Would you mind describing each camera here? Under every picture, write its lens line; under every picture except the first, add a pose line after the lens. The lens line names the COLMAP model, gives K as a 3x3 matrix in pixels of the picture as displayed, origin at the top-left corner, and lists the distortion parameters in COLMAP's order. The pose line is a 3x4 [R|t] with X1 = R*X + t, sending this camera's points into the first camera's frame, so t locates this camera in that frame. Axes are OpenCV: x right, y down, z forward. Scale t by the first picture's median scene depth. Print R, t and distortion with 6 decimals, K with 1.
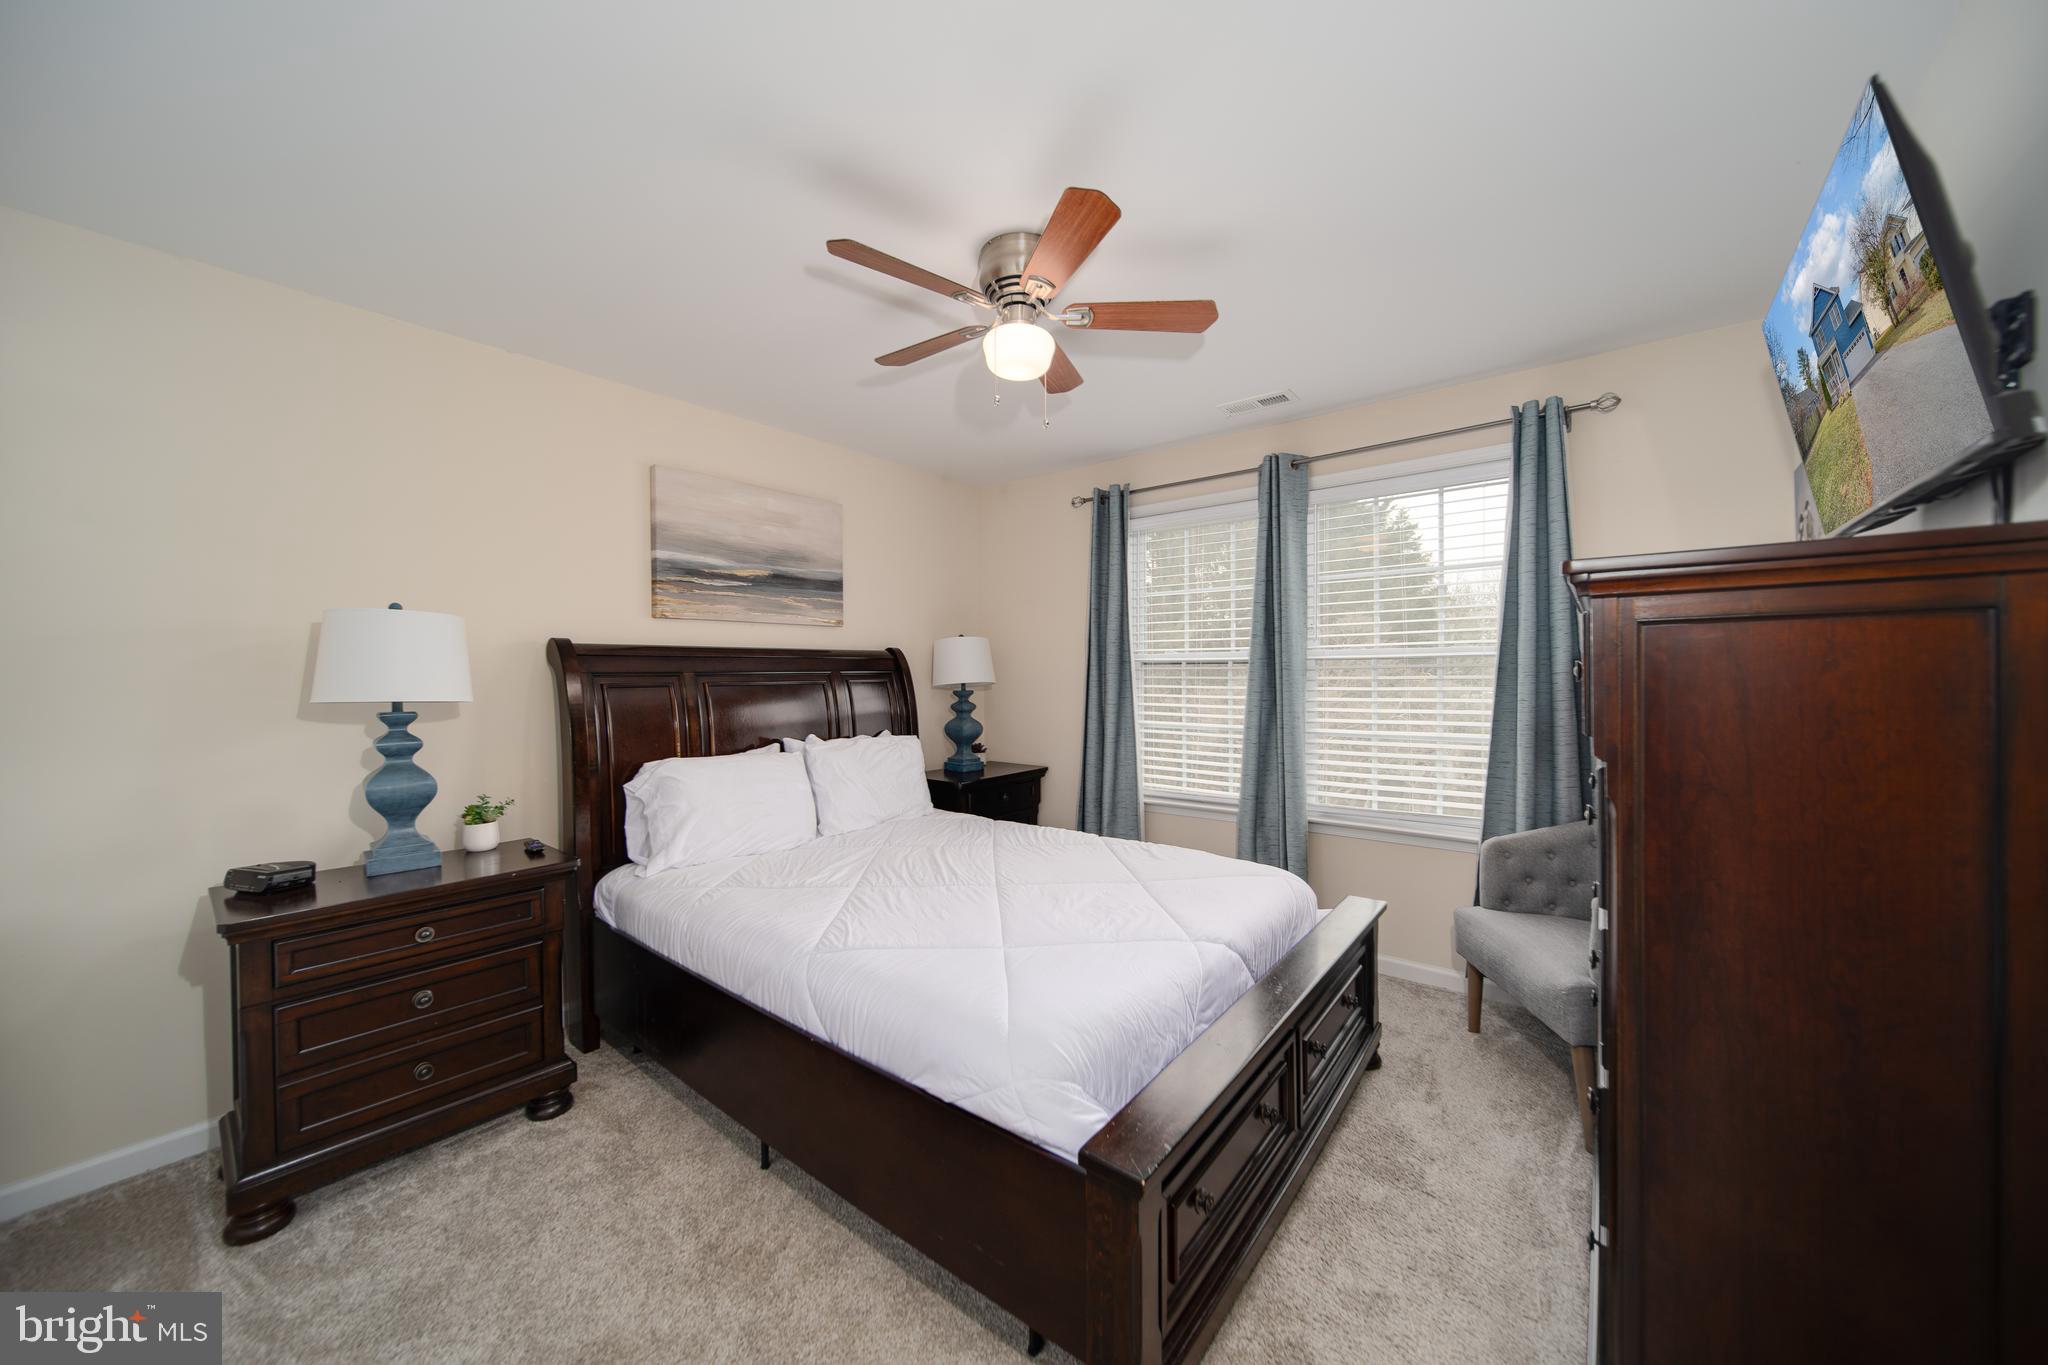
lens RADIAL K [[731.5, 0, 1020.1], [0, 731.5, 684.0], [0, 0, 1]] dist [-0.004633, -0.000048]
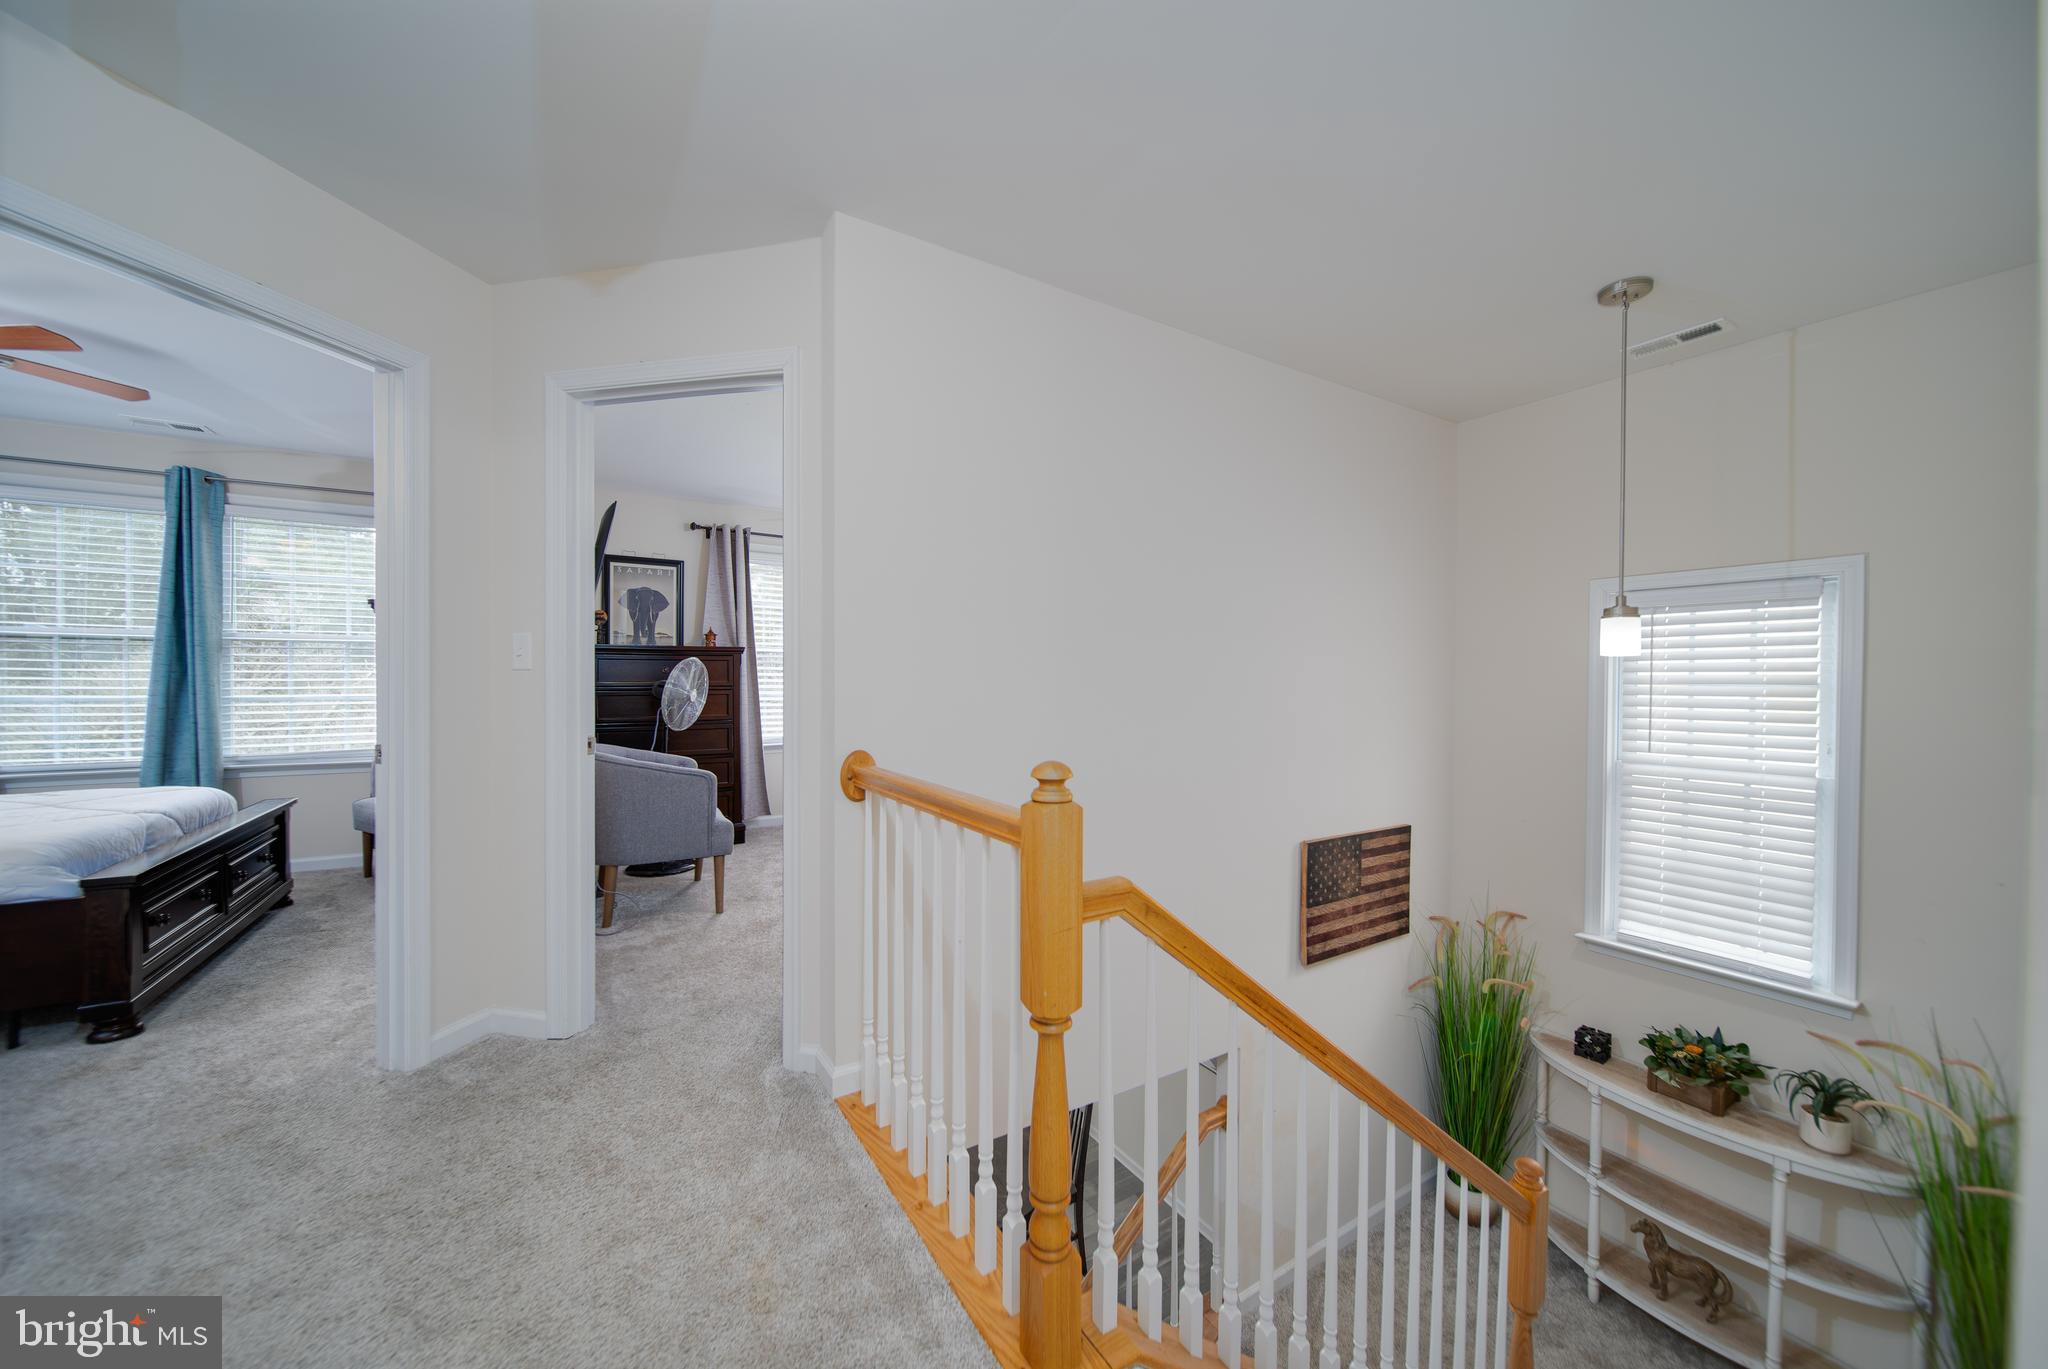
lens RADIAL K [[731.5, 0, 1018.7], [0, 731.5, 680.4], [0, 0, 1]] dist [-0.004633, -0.000048]
pose [[0.348610, -0.004479, 0.937257, -0.296459], [-0.000094, 0.999988, 0.004813, 0.032072], [-0.937268, -0.001766, 0.348606, -0.703644]]
